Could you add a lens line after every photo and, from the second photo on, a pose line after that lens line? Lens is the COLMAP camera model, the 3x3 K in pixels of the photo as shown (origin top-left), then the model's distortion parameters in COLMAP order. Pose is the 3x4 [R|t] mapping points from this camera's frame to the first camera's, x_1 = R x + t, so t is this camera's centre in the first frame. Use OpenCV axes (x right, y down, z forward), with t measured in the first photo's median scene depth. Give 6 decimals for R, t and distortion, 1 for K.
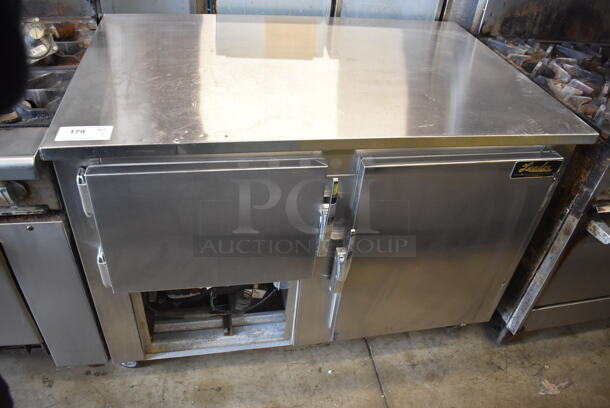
lens RADIAL K [[475.0, 0, 305.0], [0, 475.0, 204.0], [0, 0, 1]] dist [-0.084406, 0.002696]
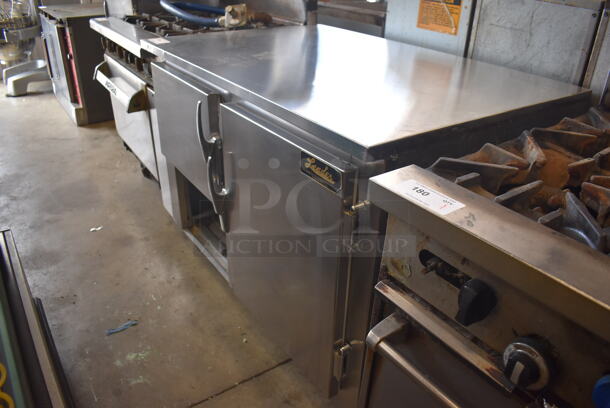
lens RADIAL K [[475.0, 0, 305.0], [0, 475.0, 204.0], [0, 0, 1]] dist [-0.084406, 0.002696]
pose [[0.406631, 0.372760, -0.834087, 0.901424], [-0.559291, 0.823469, 0.095351, -0.070191], [0.722388, 0.427725, 0.543329, 0.412940]]
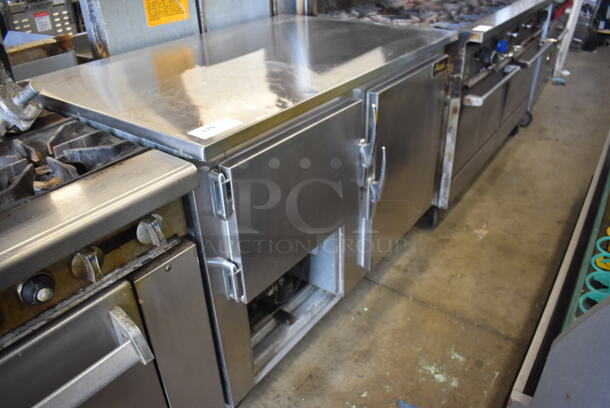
lens RADIAL K [[475.0, 0, 305.0], [0, 475.0, 204.0], [0, 0, 1]] dist [-0.084406, 0.002696]
pose [[0.733798, -0.434273, 0.522444, -0.554379], [0.489910, 0.871032, 0.035930, 0.027655], [-0.470669, 0.229585, 0.851916, 0.051266]]
